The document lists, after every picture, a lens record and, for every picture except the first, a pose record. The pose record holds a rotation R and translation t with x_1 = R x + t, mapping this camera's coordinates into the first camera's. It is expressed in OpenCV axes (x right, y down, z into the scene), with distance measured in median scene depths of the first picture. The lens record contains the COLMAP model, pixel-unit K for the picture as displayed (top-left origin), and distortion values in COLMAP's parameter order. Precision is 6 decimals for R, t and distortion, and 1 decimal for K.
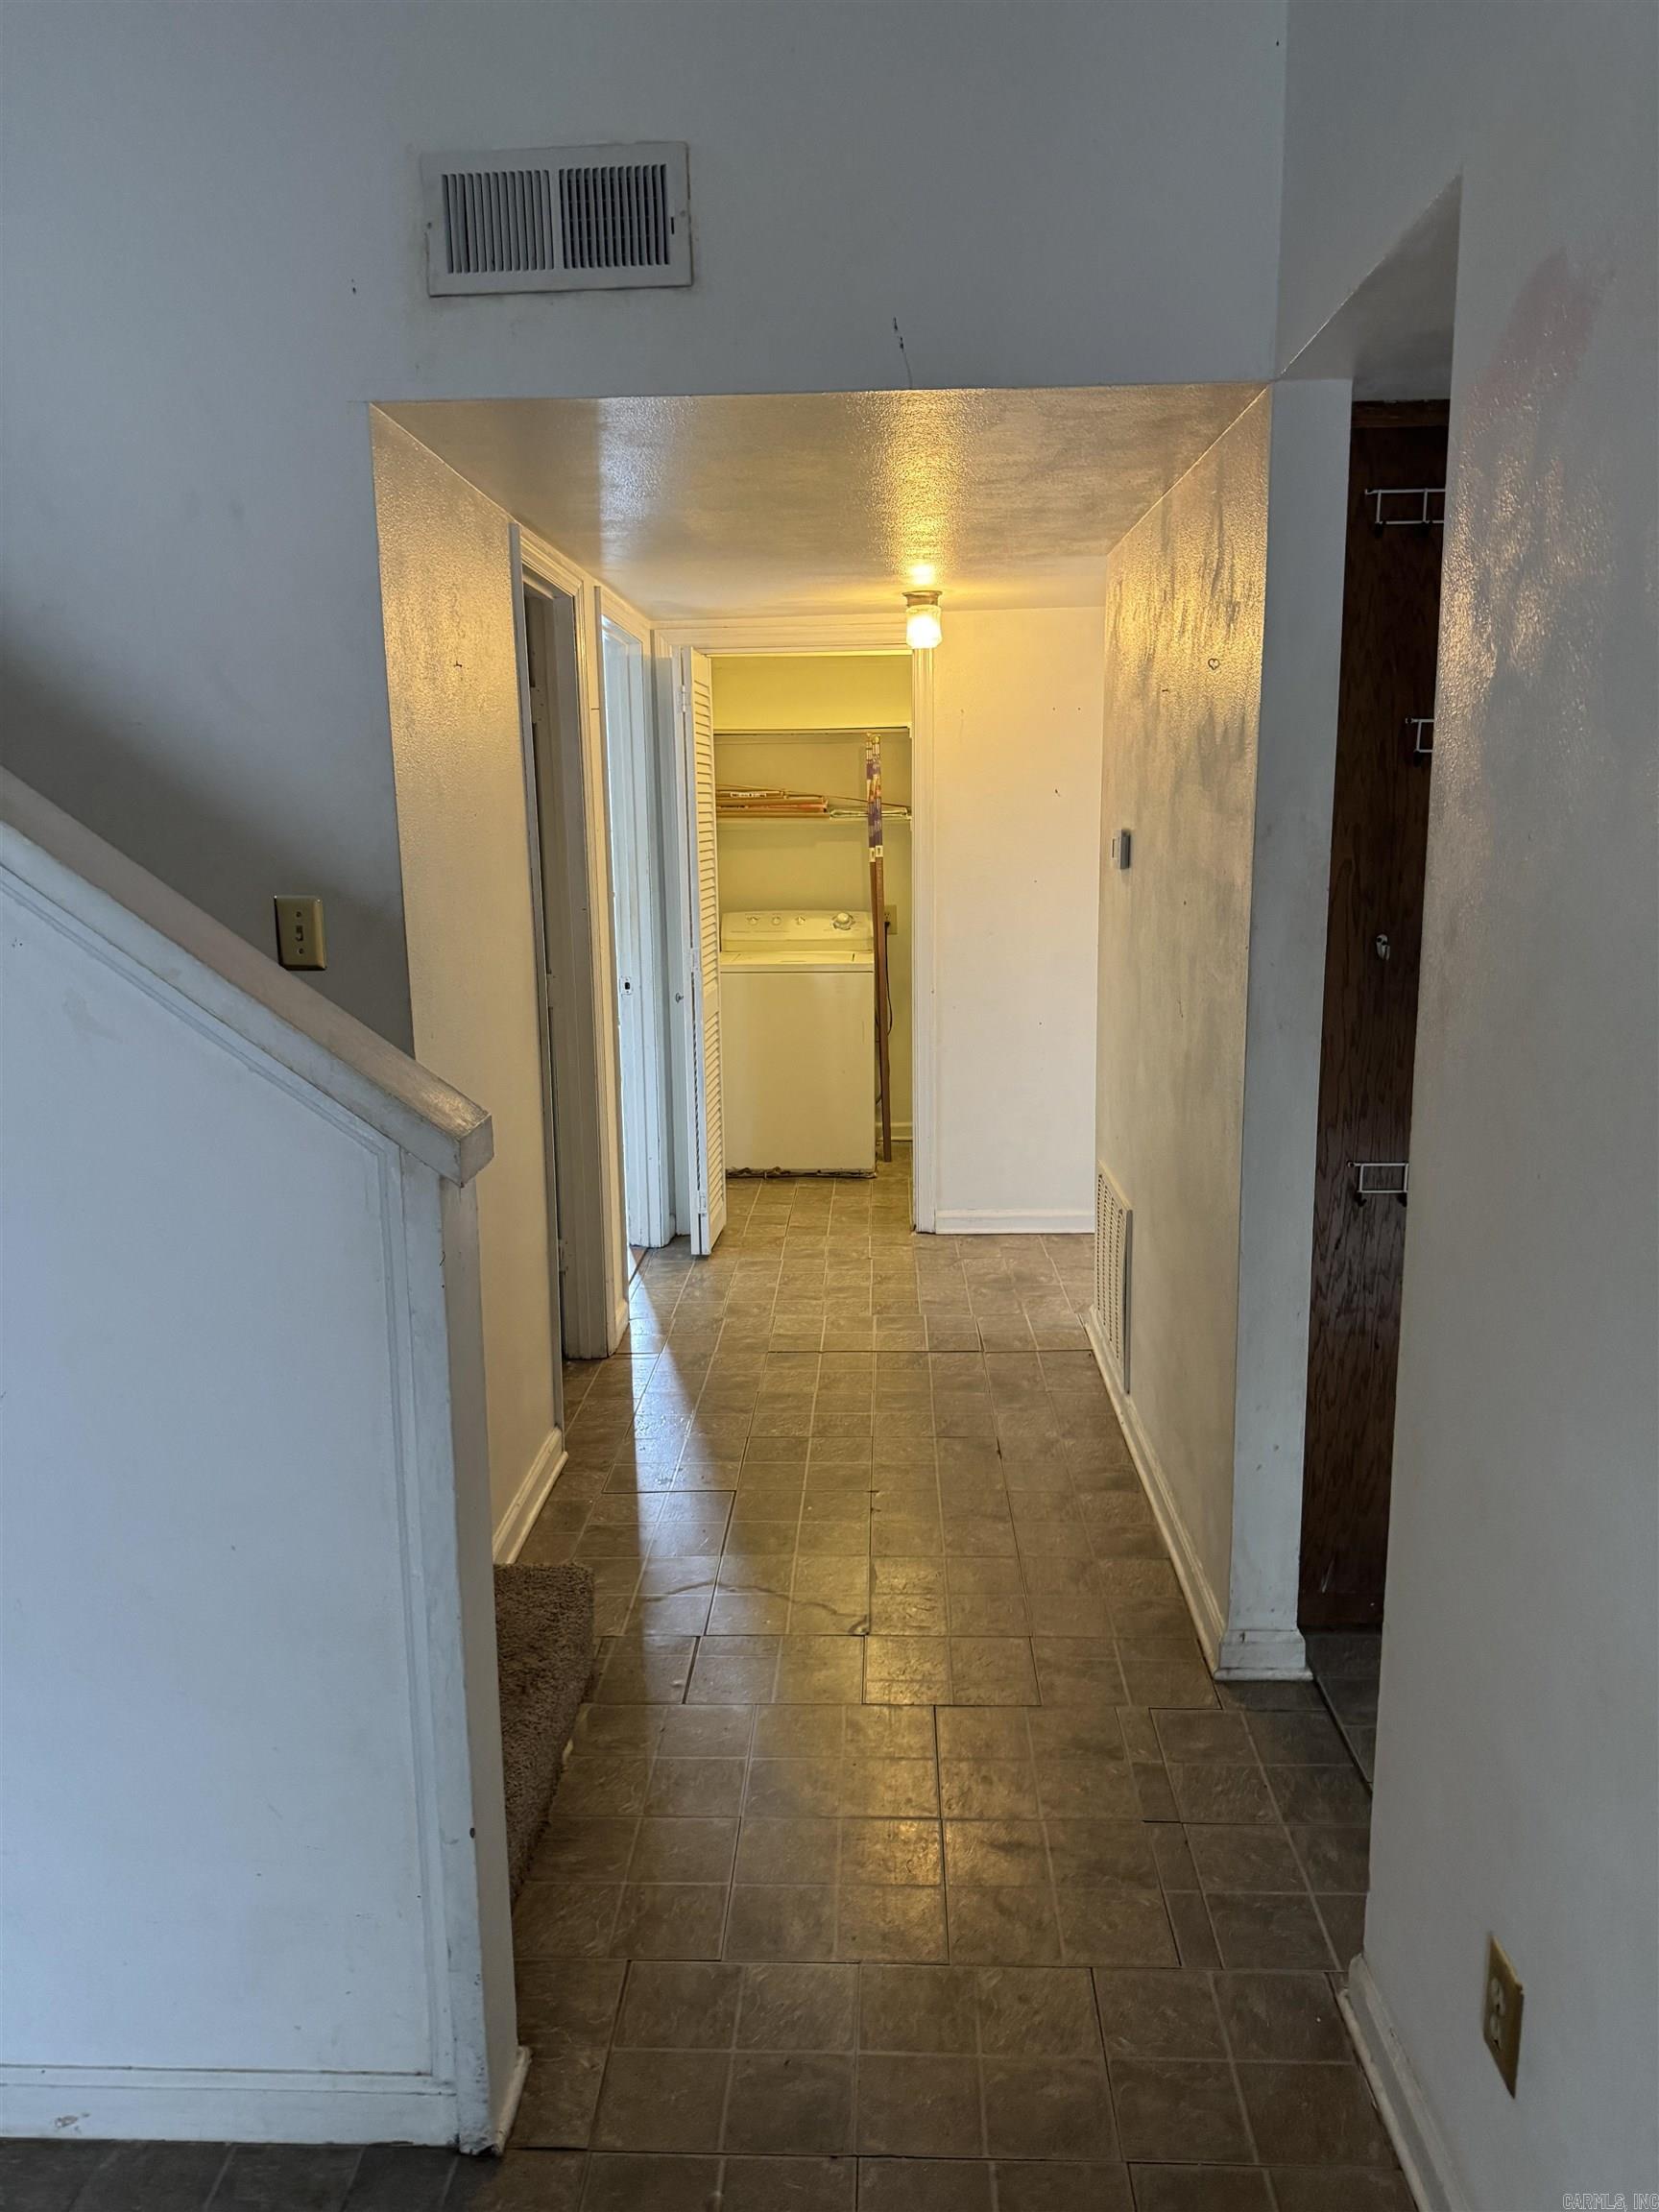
lens RADIAL K [[1557.3, 0, 809.5], [0, 1557.3, 1112.8], [0, 0, 1]] dist [0.029632, -0.018482]
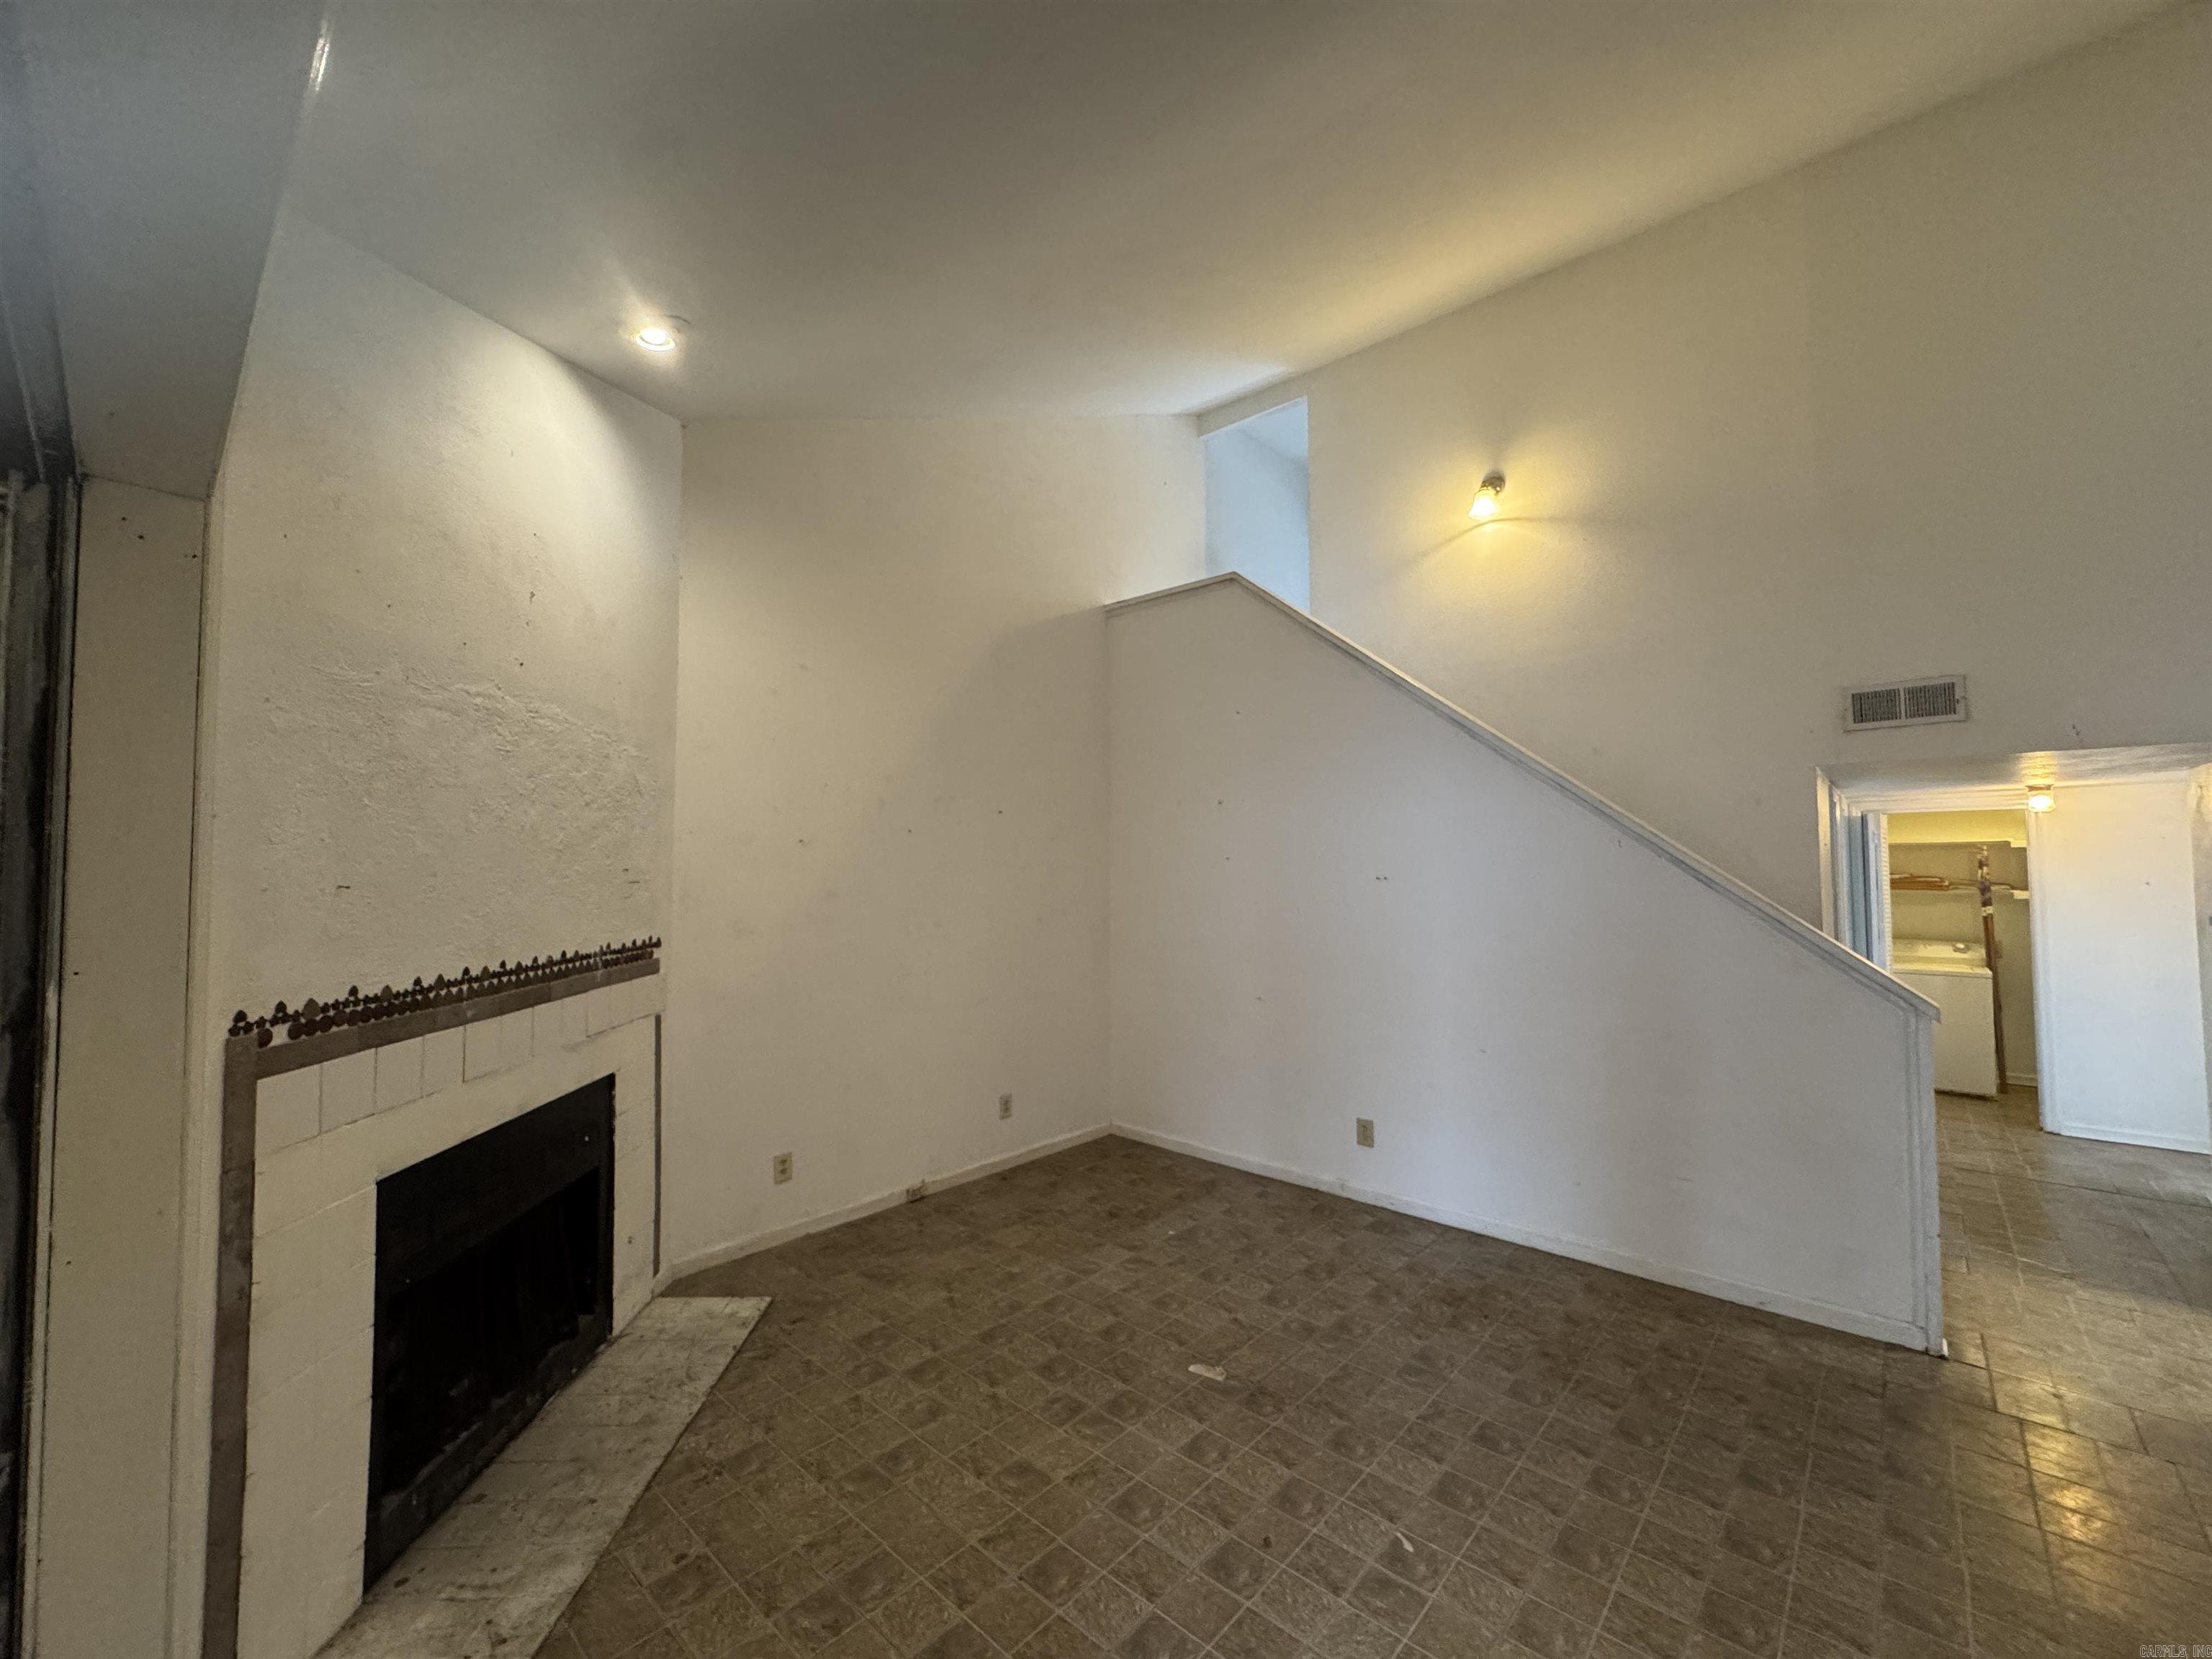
lens RADIAL K [[884.1, 0, 1105.4], [0, 884.1, 829.7], [0, 0, 1]] dist [-0.004227, 0.000596]
pose [[0.772799, -0.013942, -0.634498, -0.168386], [-0.129429, 0.975285, -0.179072, 0.090477], [0.621313, 0.220509, 0.751895, -0.685864]]
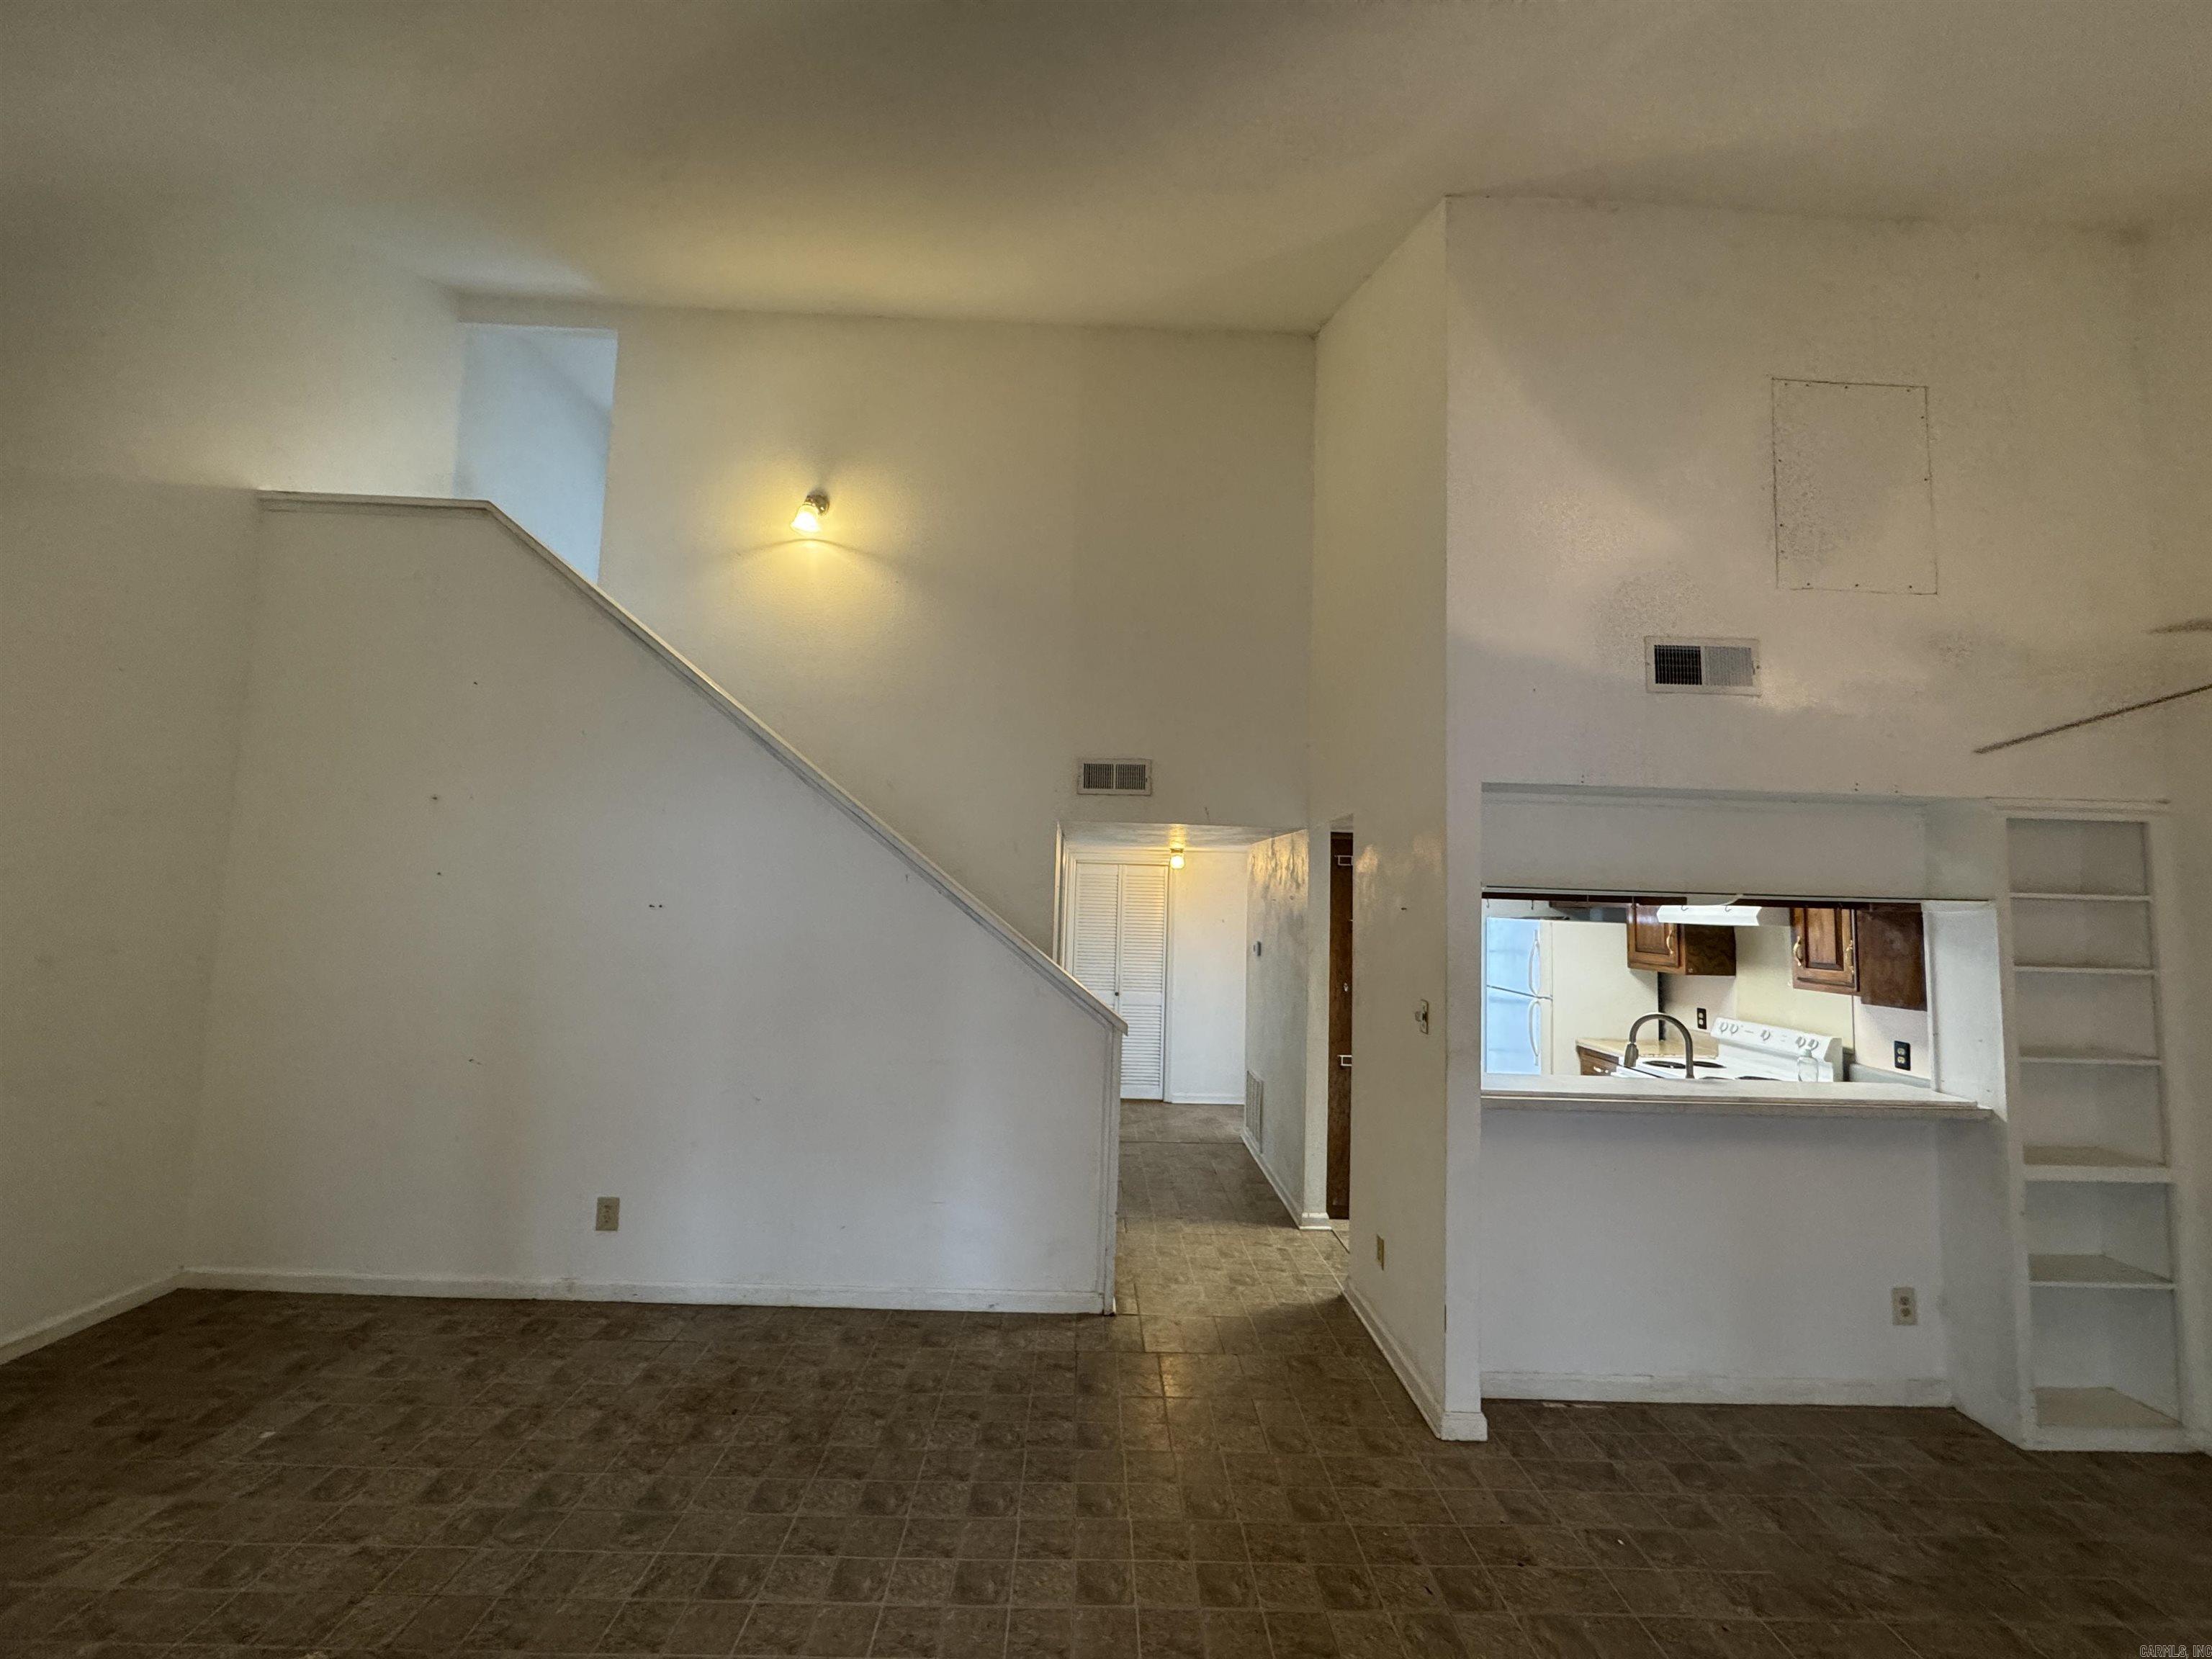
lens RADIAL K [[884.1, 0, 1103.6], [0, 884.1, 830.2], [0, 0, 1]] dist [-0.004227, 0.000596]
pose [[0.996525, 0.052745, 0.064470, -0.194477], [-0.033556, 0.962596, -0.268853, 0.065103], [-0.076239, 0.265756, 0.961021, -0.583713]]
